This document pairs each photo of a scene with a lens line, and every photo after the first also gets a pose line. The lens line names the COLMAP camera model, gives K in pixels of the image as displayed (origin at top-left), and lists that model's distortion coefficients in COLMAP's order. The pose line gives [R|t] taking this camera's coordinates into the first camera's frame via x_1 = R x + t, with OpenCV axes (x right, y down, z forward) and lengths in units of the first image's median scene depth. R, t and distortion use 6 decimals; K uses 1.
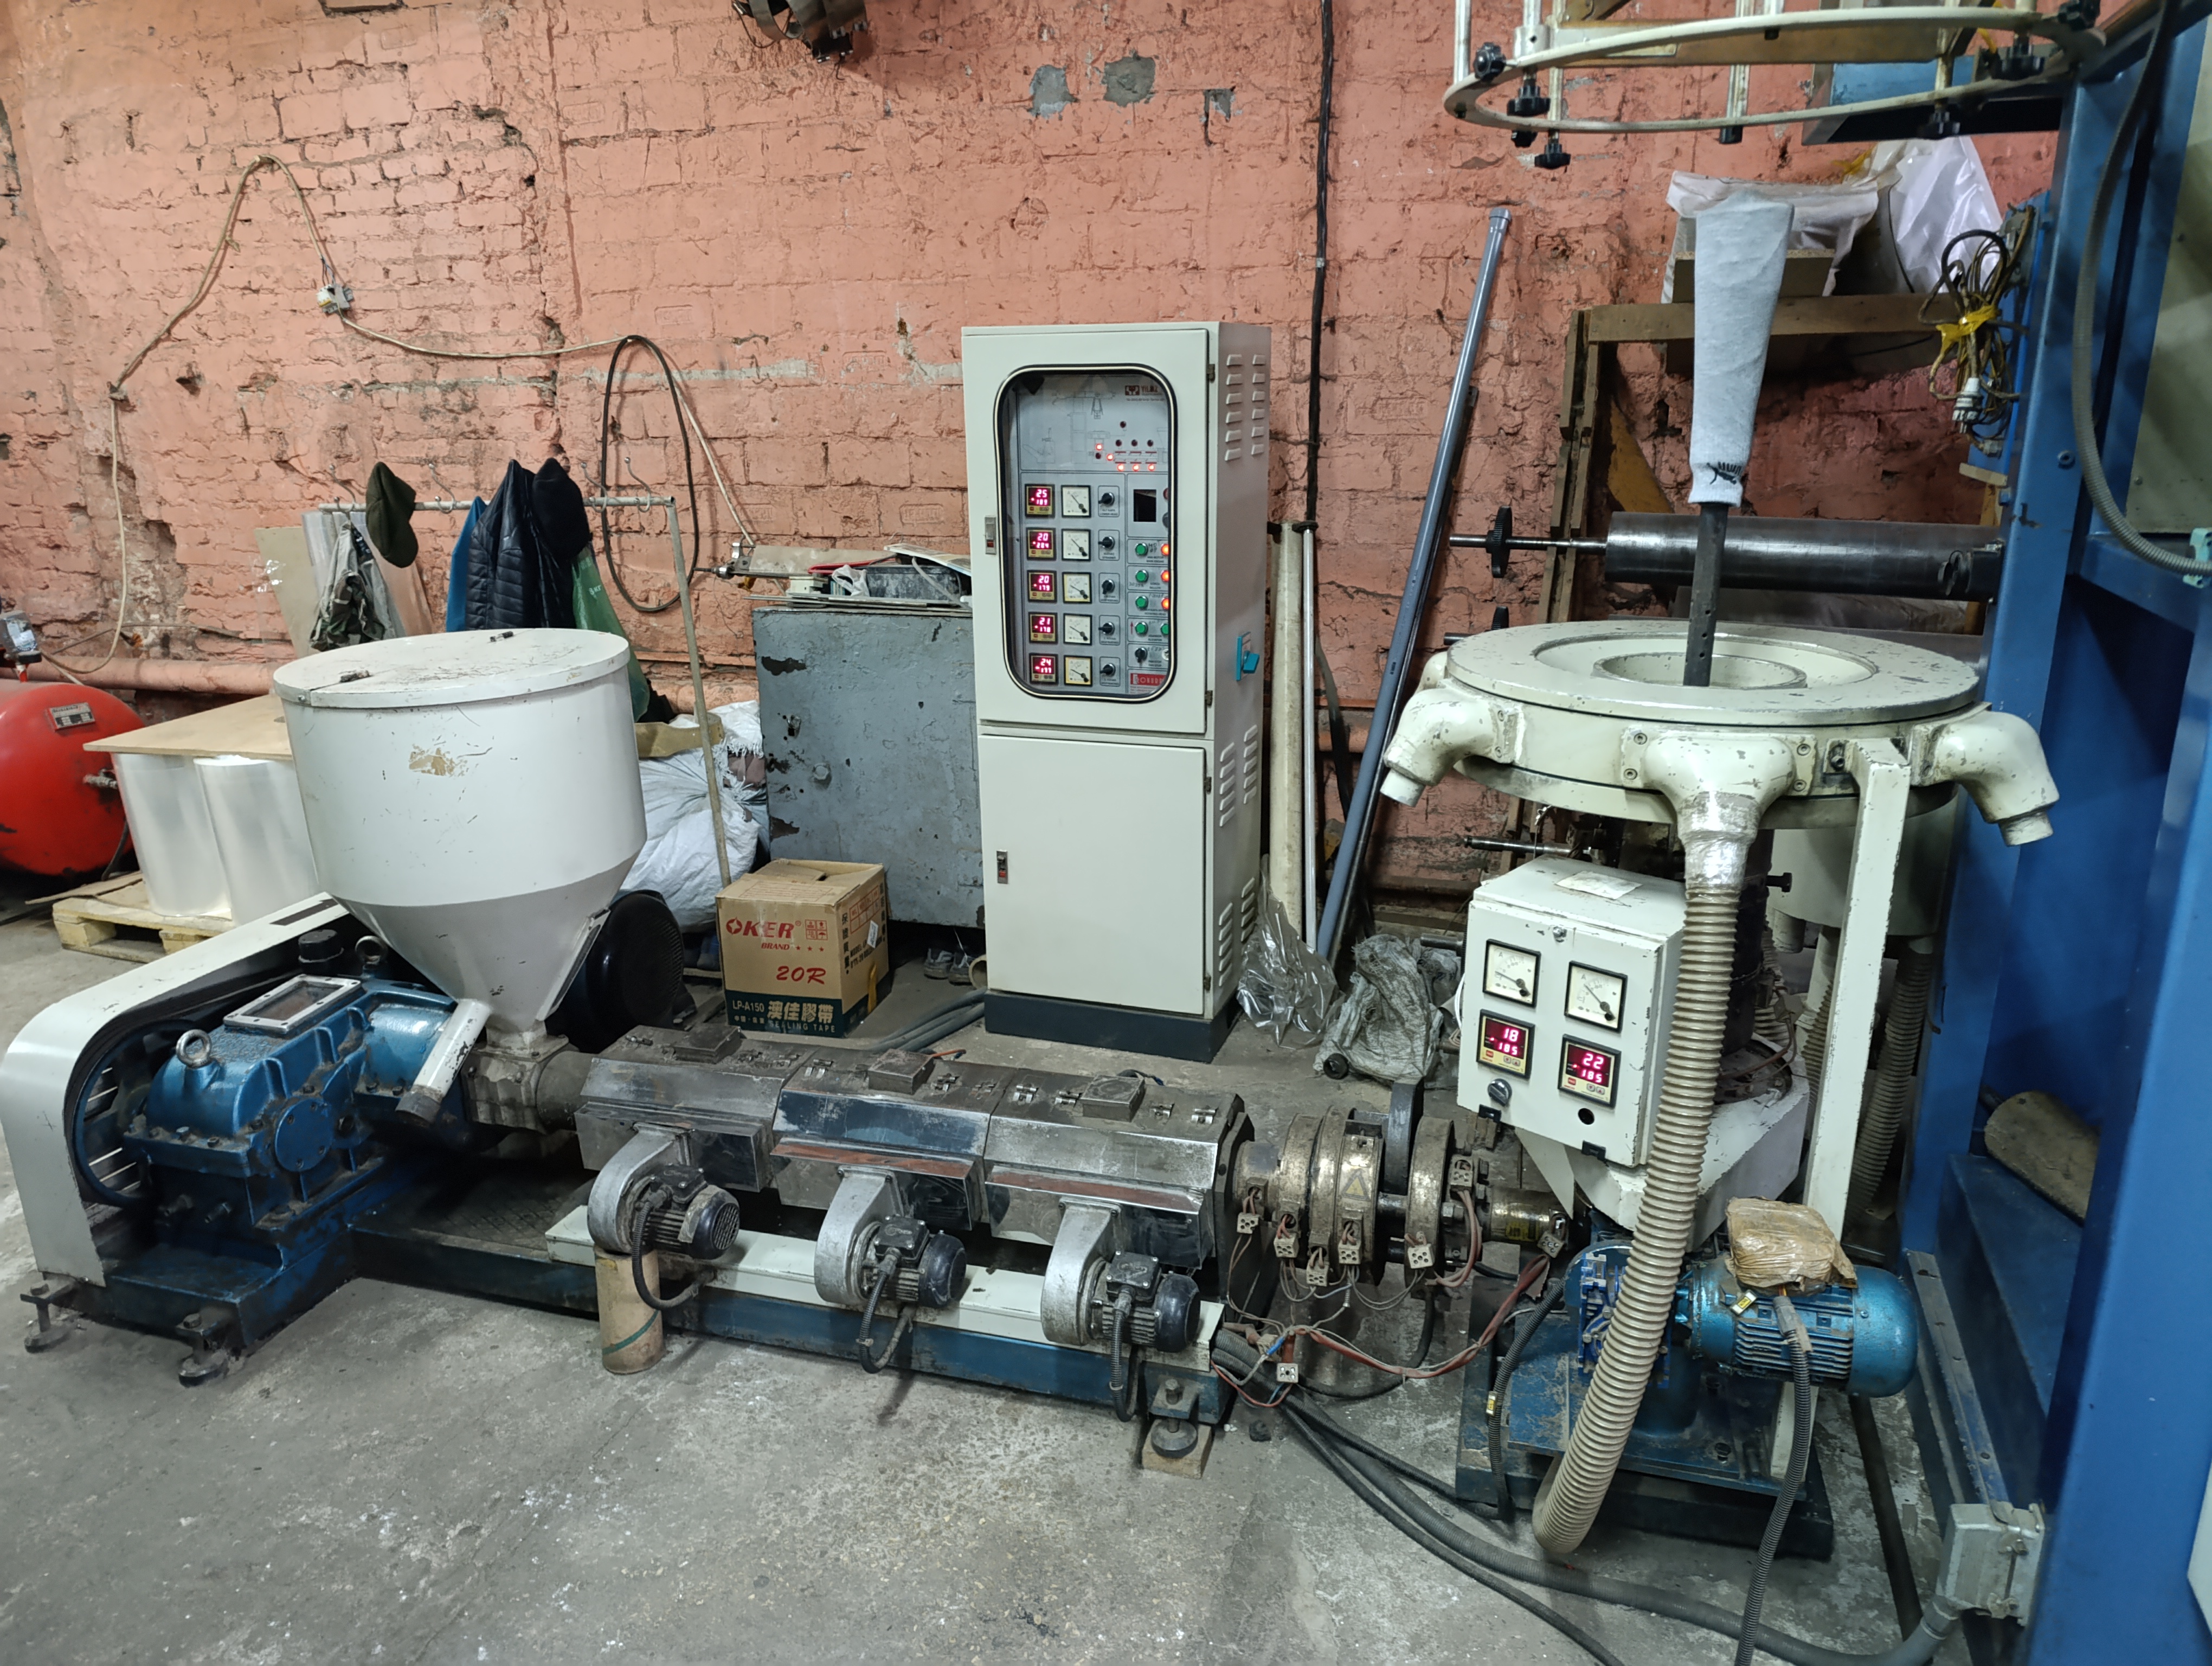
lens RADIAL K [[1525.5, 0, 1106.0], [0, 1525.5, 833.0], [0, 0, 1]] dist [0.036342, -0.042274]
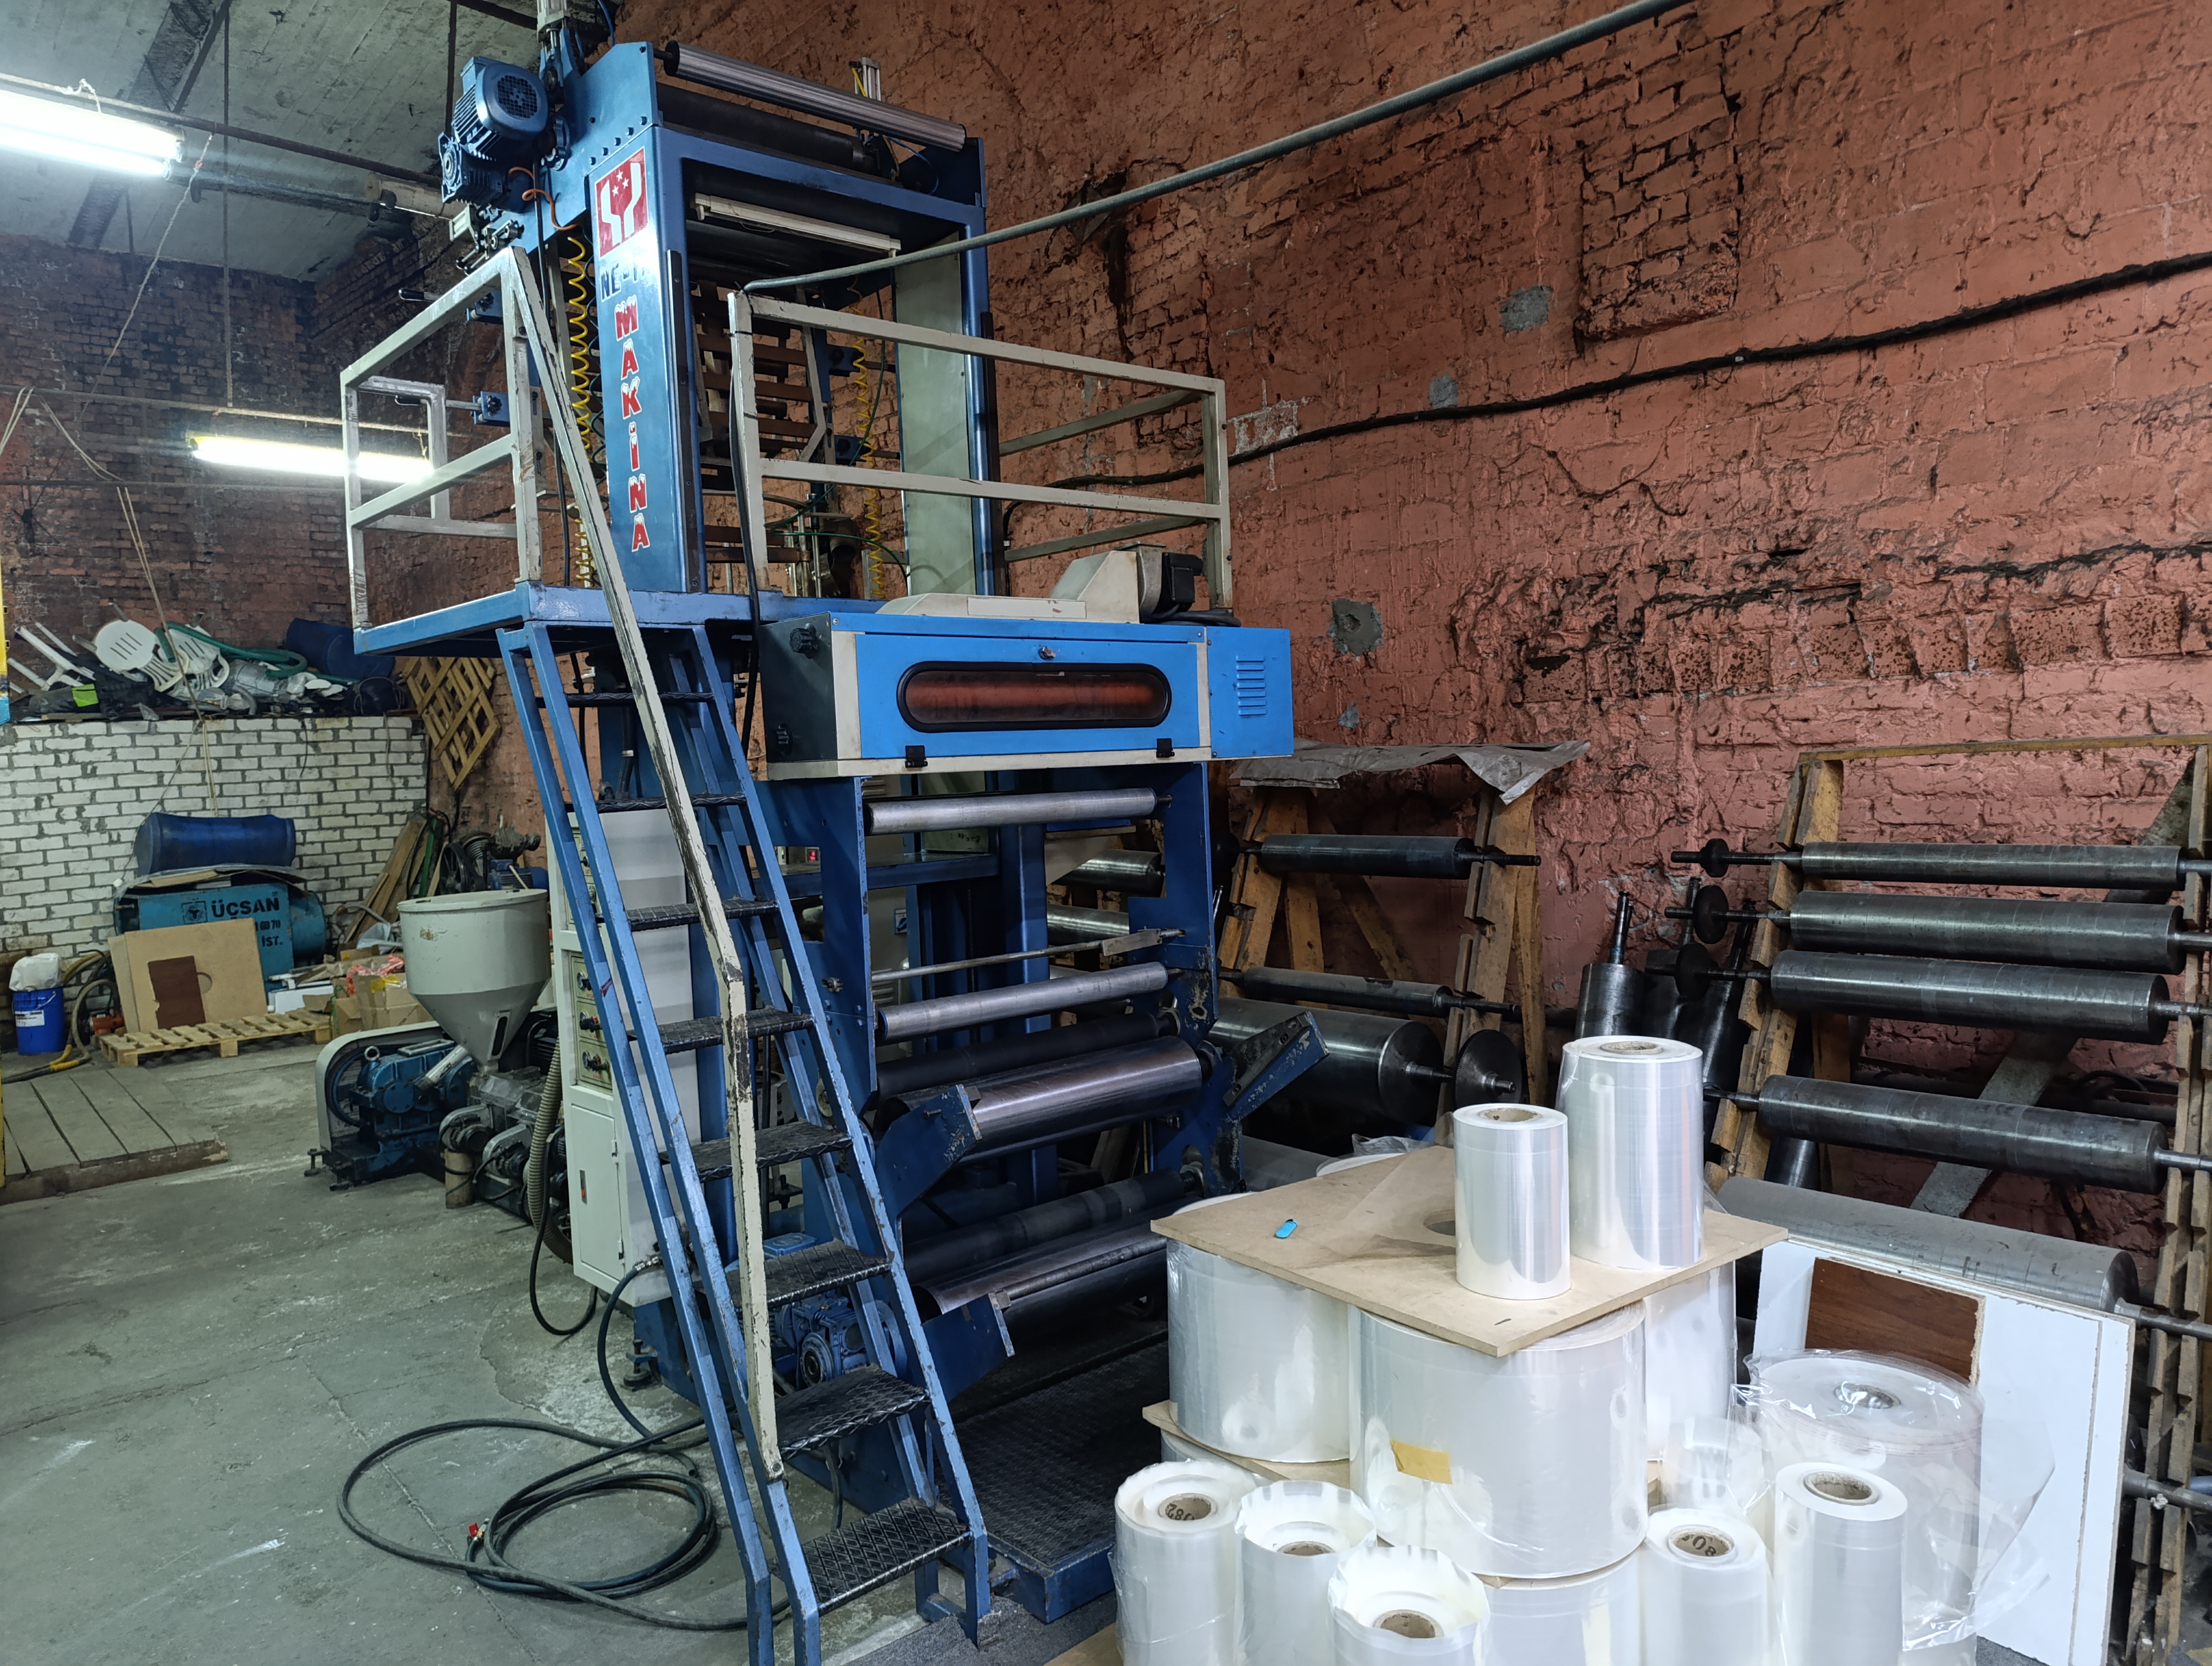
lens RADIAL K [[1525.5, 0, 1106.0], [0, 1525.5, 833.0], [0, 0, 1]] dist [0.036342, -0.042274]
pose [[0.866779, 0.004831, -0.498669, 0.928804], [-0.115644, 0.974643, -0.191568, 0.075299], [0.485099, 0.223715, 0.845358, -0.321408]]
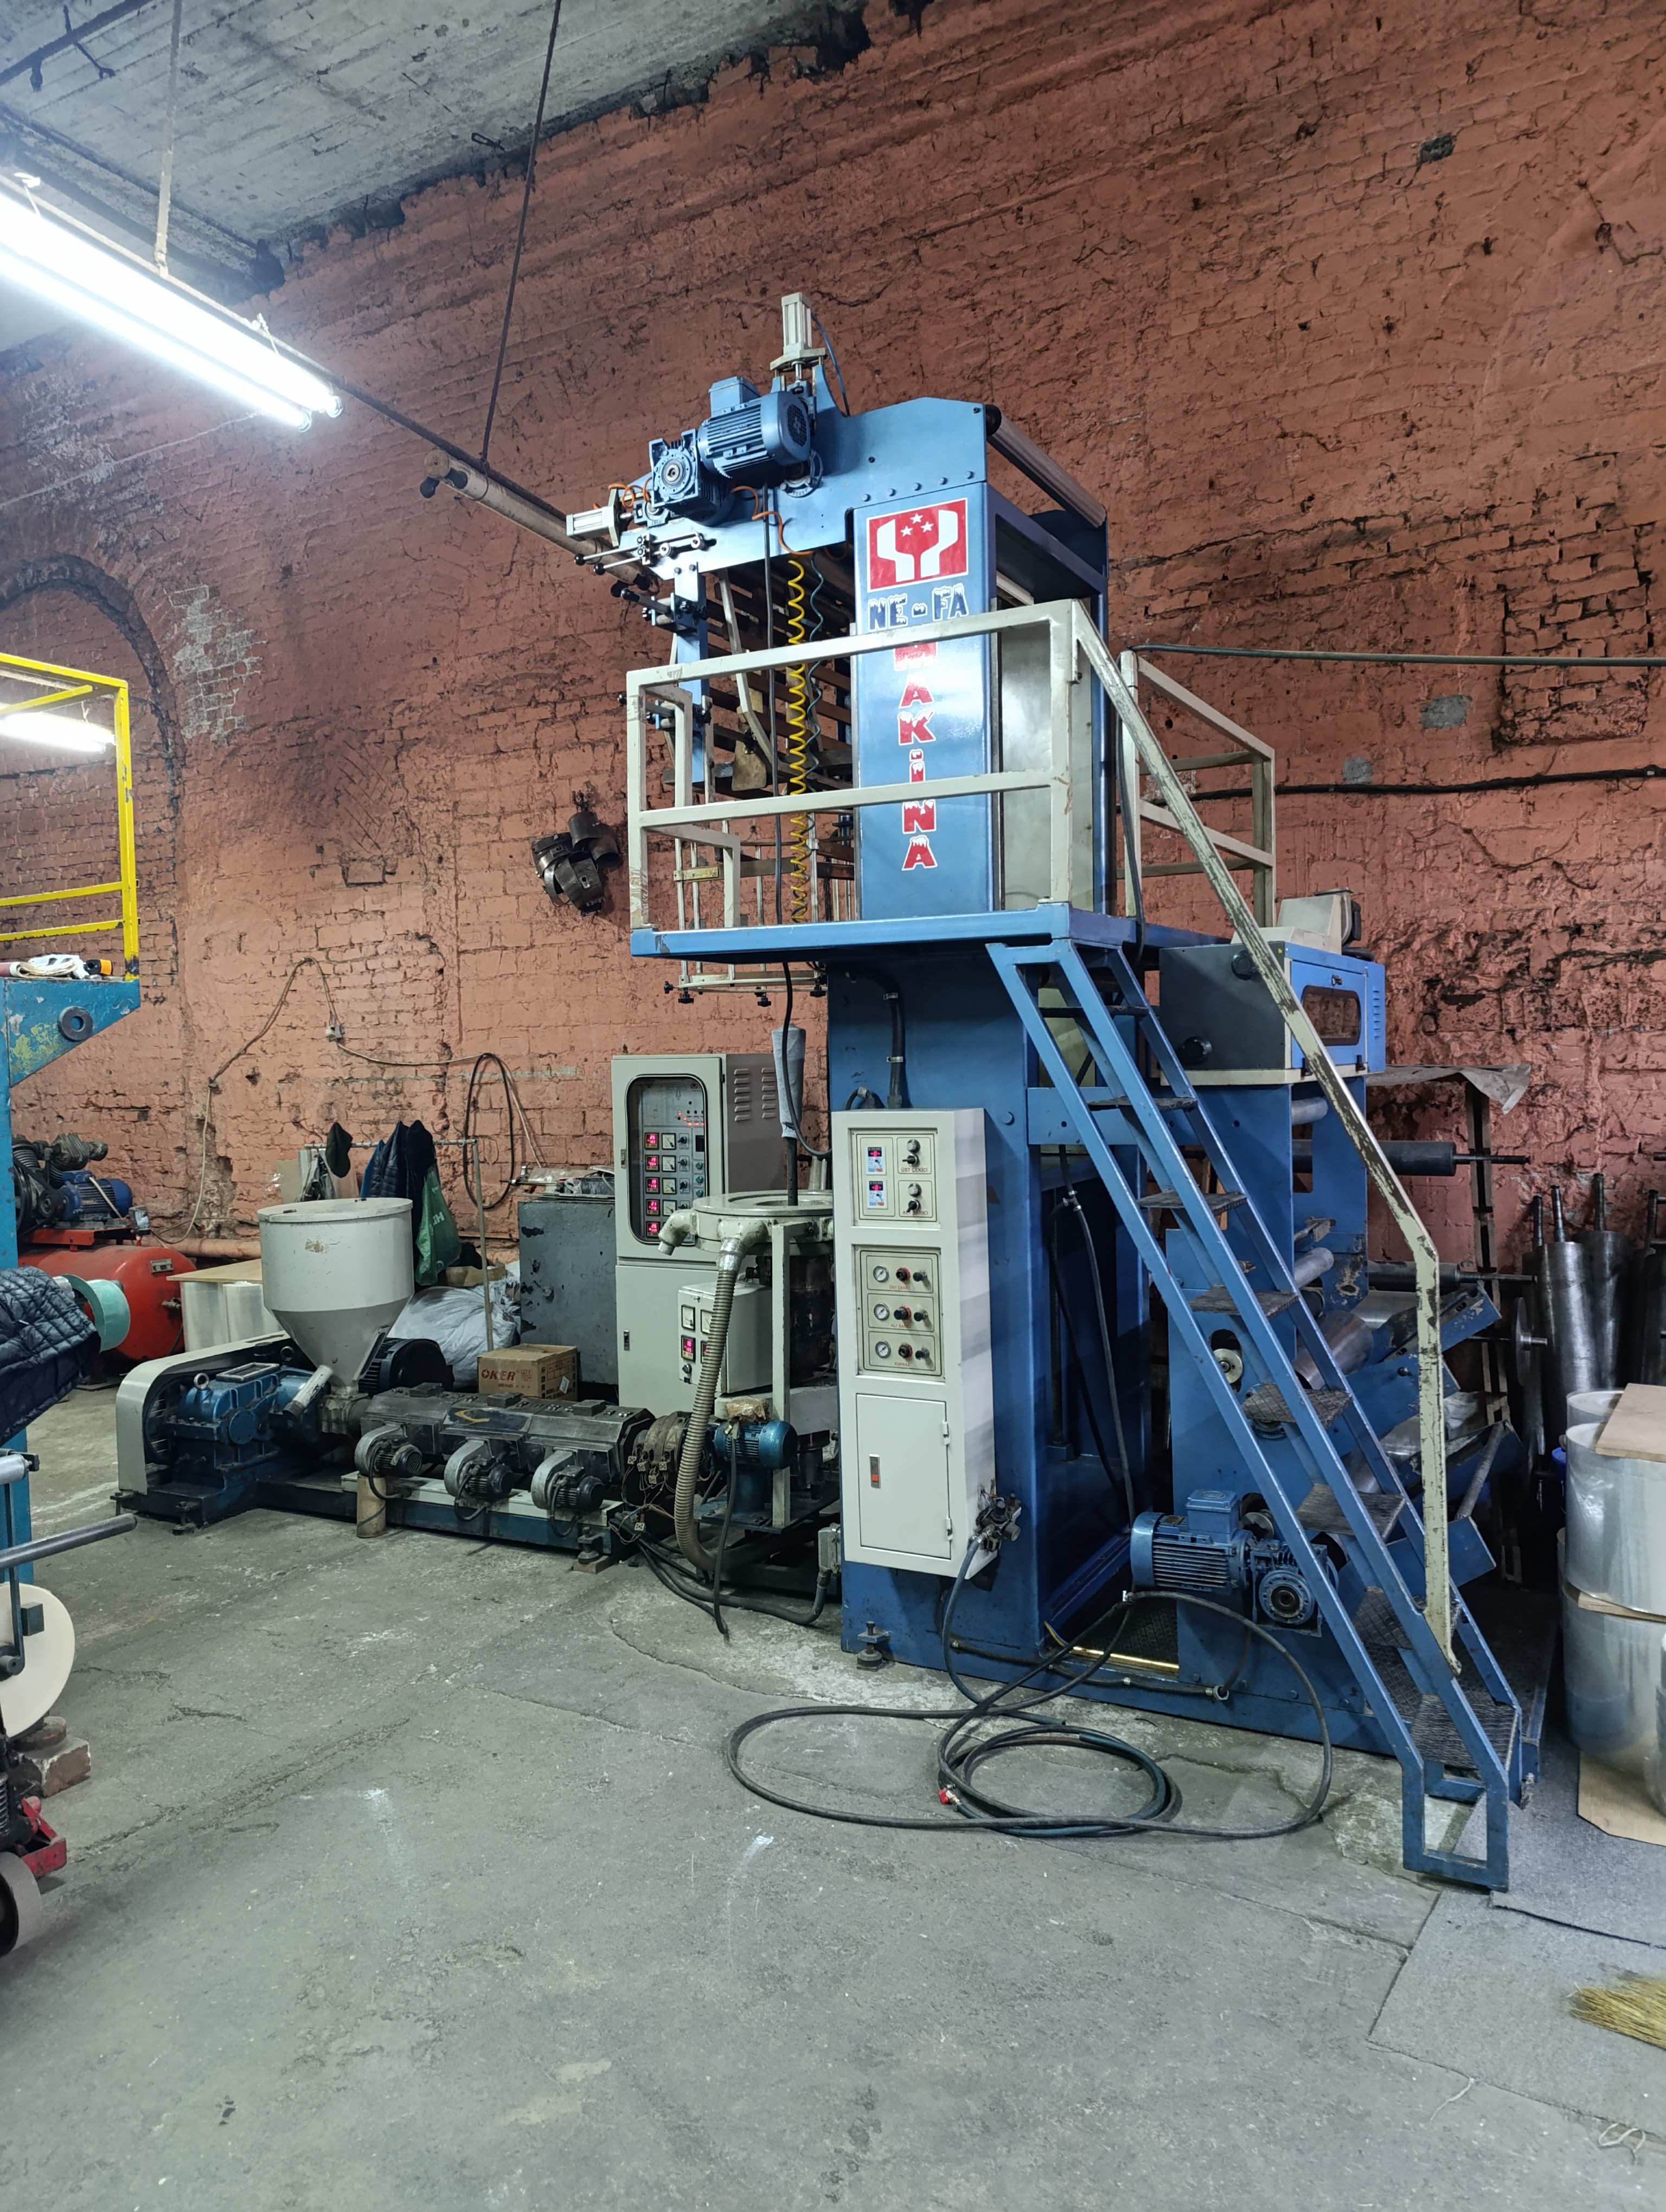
lens RADIAL K [[1525.5, 0, 837.8], [0, 1525.5, 1111.1], [0, 0, 1]] dist [0.036342, -0.042274]
pose [[0.985882, 0.001991, -0.167427, 0.384159], [-0.043050, 0.969328, -0.241970, 0.148335], [0.161810, 0.245762, 0.955729, -0.598107]]
